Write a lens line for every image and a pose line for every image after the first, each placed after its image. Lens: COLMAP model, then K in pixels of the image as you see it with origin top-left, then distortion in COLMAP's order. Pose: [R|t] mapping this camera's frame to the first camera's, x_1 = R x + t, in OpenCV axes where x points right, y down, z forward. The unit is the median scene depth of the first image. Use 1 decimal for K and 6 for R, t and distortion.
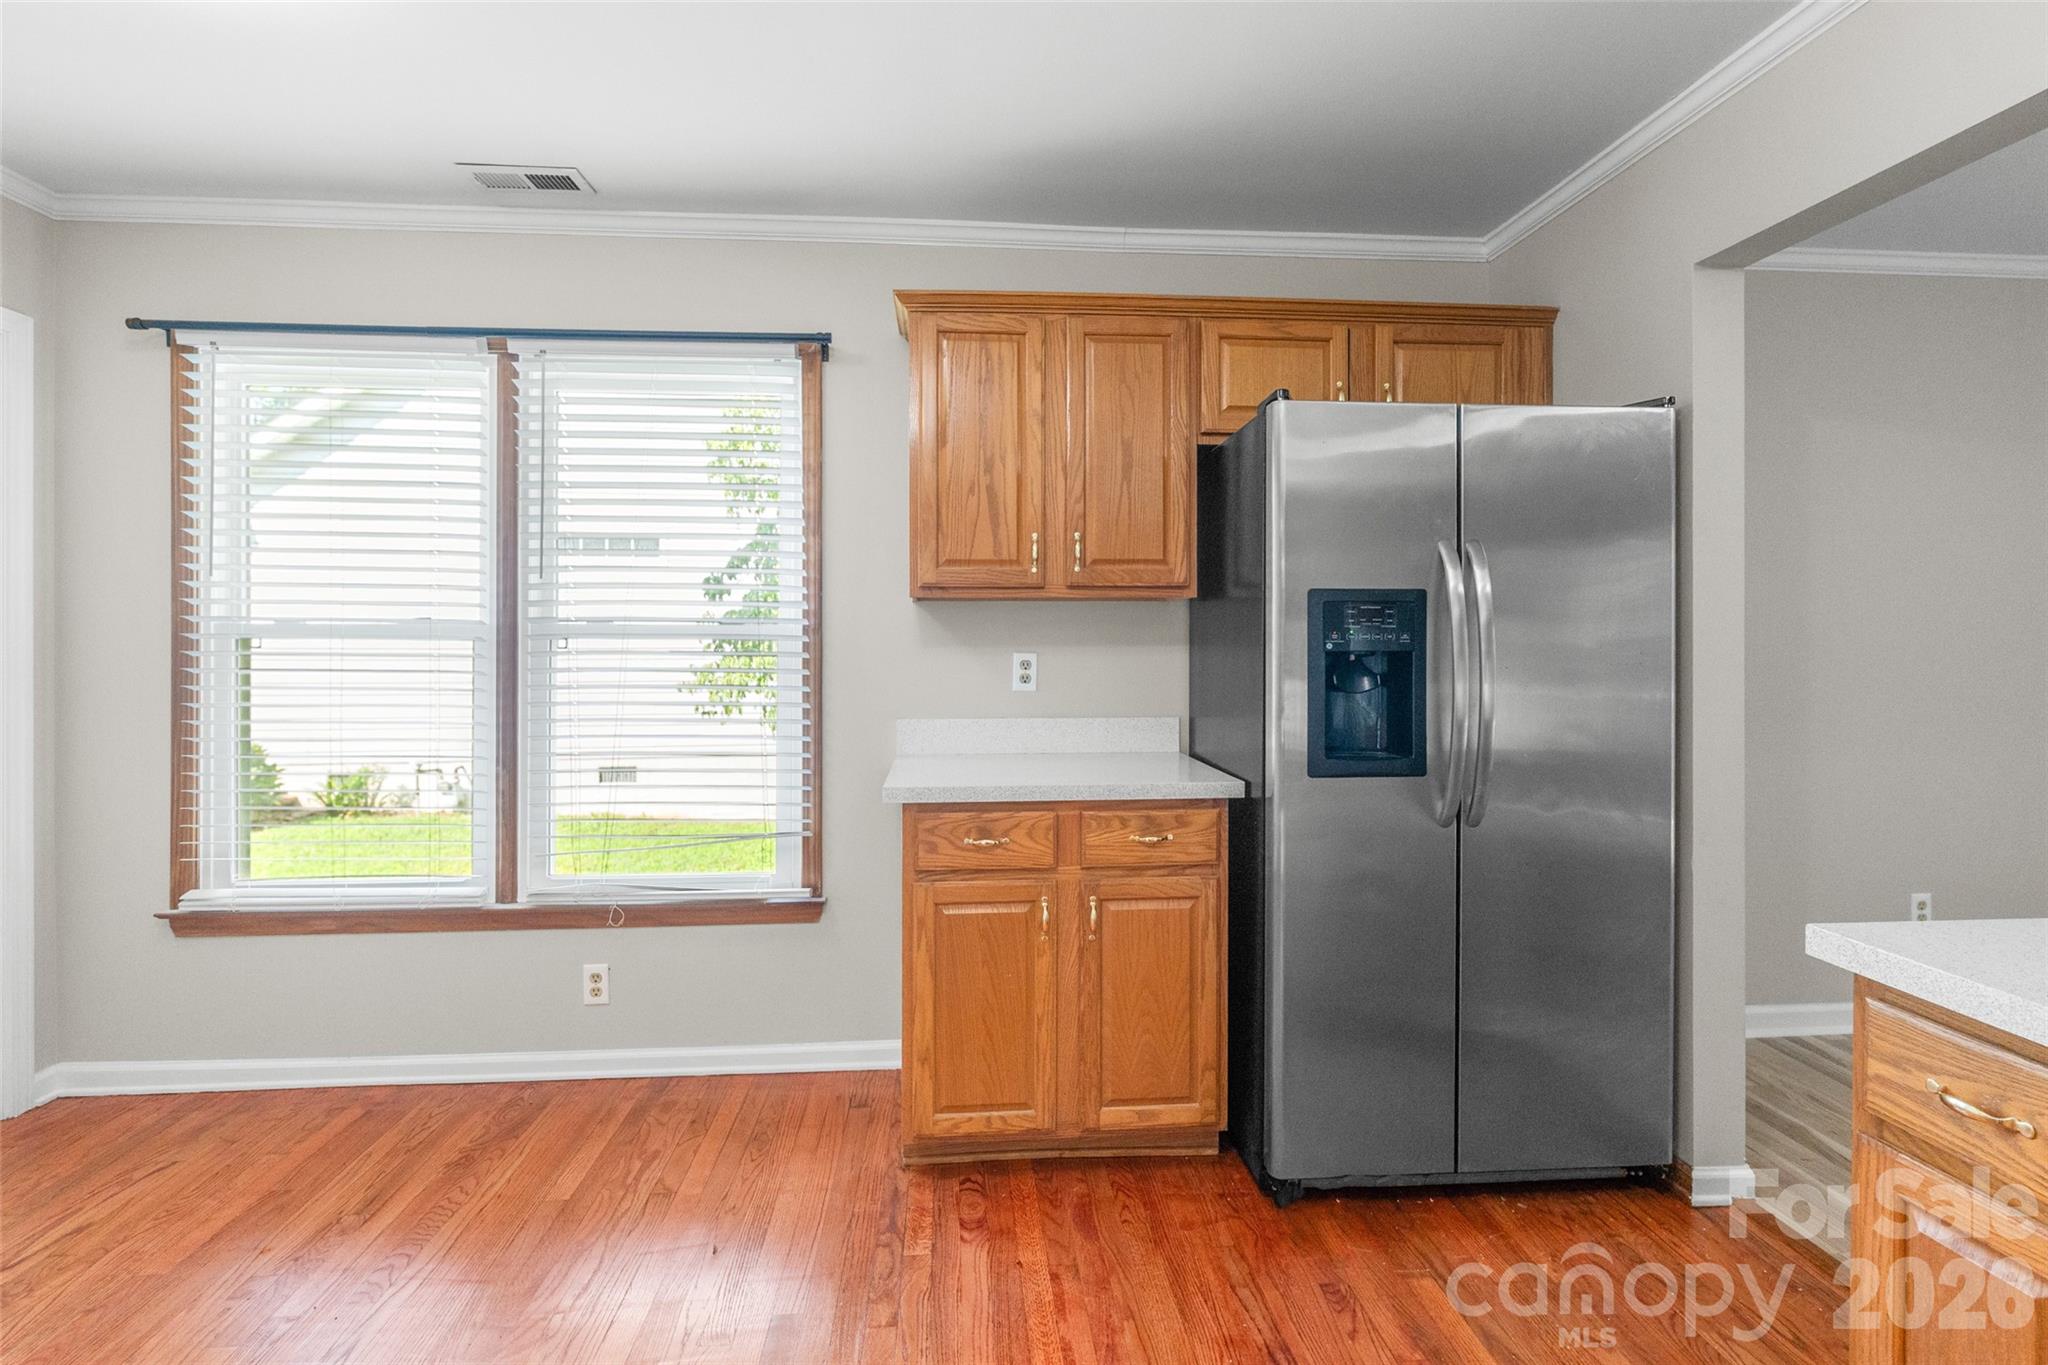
lens RADIAL K [[955.7, 0, 1023.5], [0, 955.7, 647.1], [0, 0, 1]] dist [-0.008647, 0.001728]
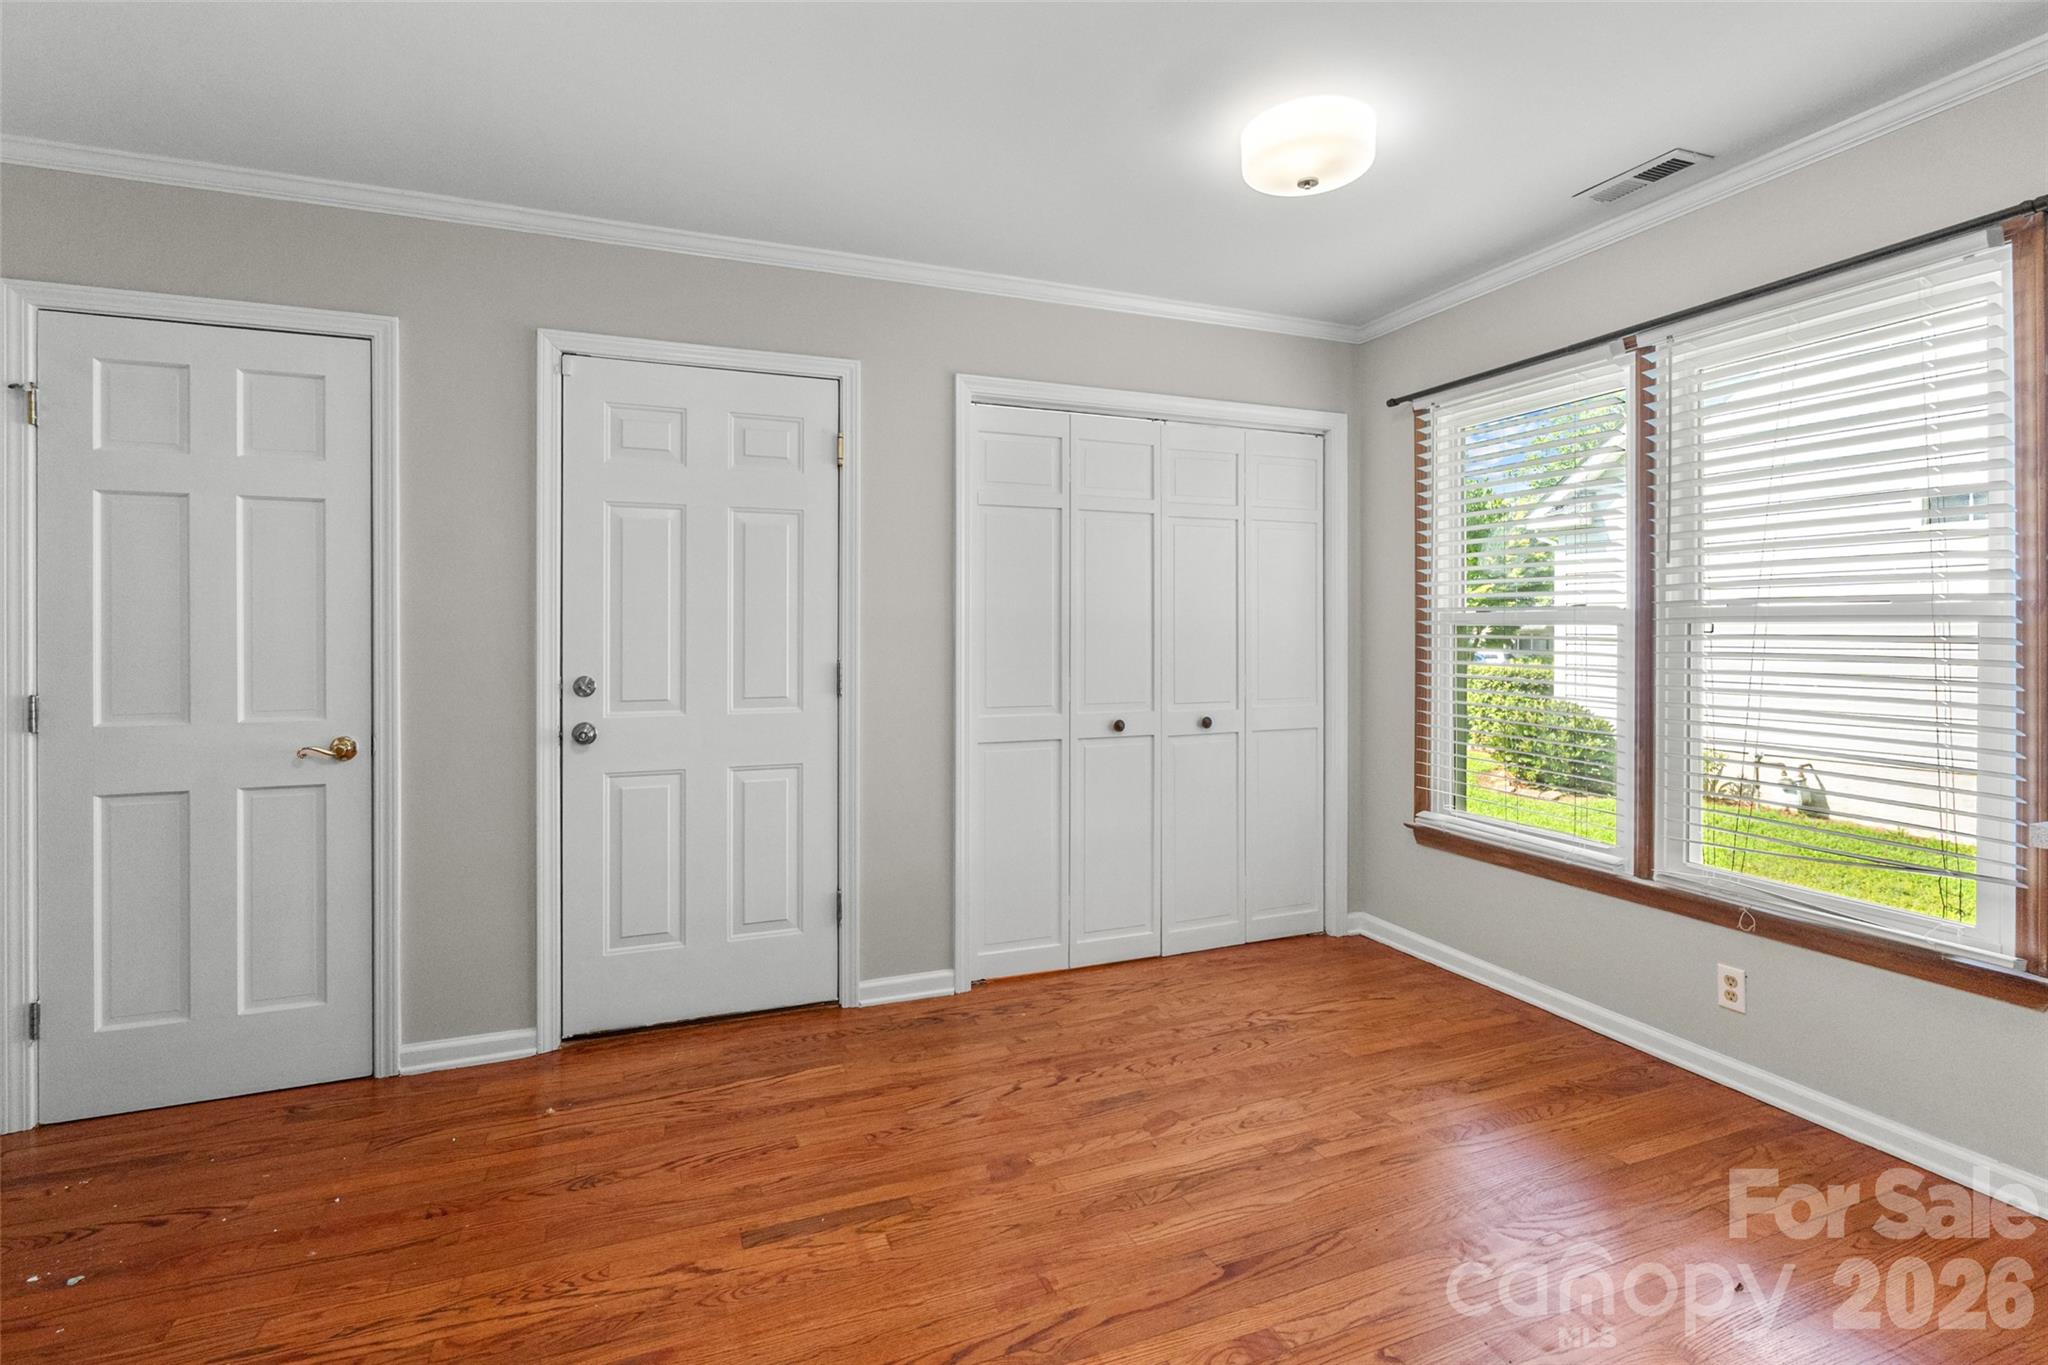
lens RADIAL K [[955.7, 0, 1025.2], [0, 955.7, 631.7], [0, 0, 1]] dist [-0.008647, 0.001728]
pose [[0.297973, -0.000314, -0.954574, 0.255808], [-0.001555, 0.999998, -0.000815, 0.002669], [0.954573, 0.001727, 0.297972, 0.053147]]
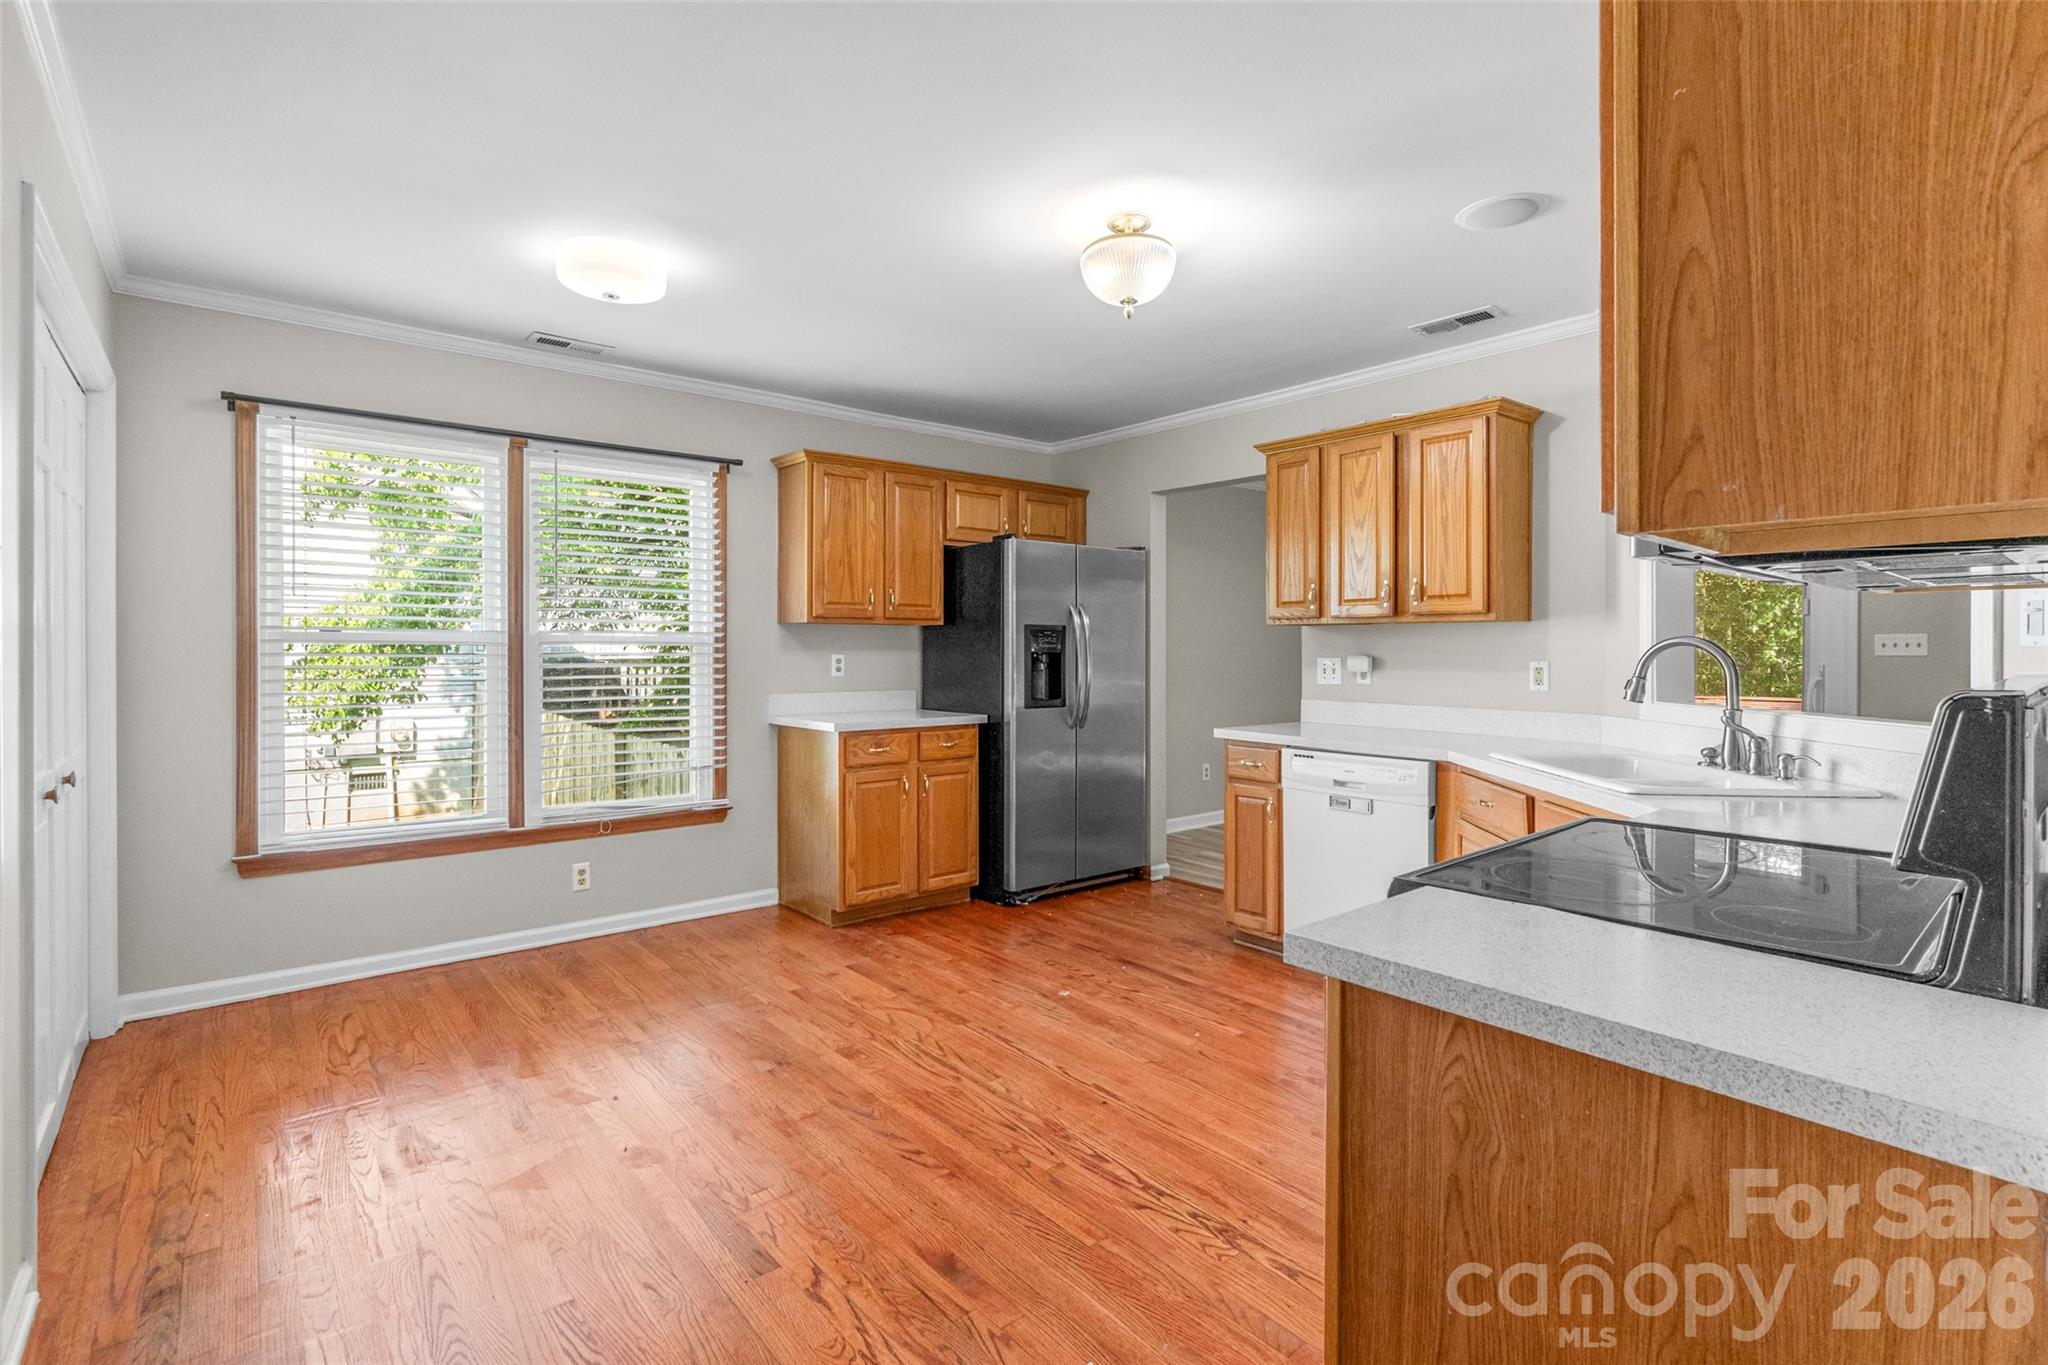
lens RADIAL K [[955.7, 0, 1020.3], [0, 955.7, 662.1], [0, 0, 1]] dist [-0.008647, 0.001728]
pose [[0.816523, -0.005309, 0.577289, -0.787905], [0.000053, 0.999958, 0.009121, 0.005070], [-0.577313, -0.007417, 0.816489, -0.643706]]
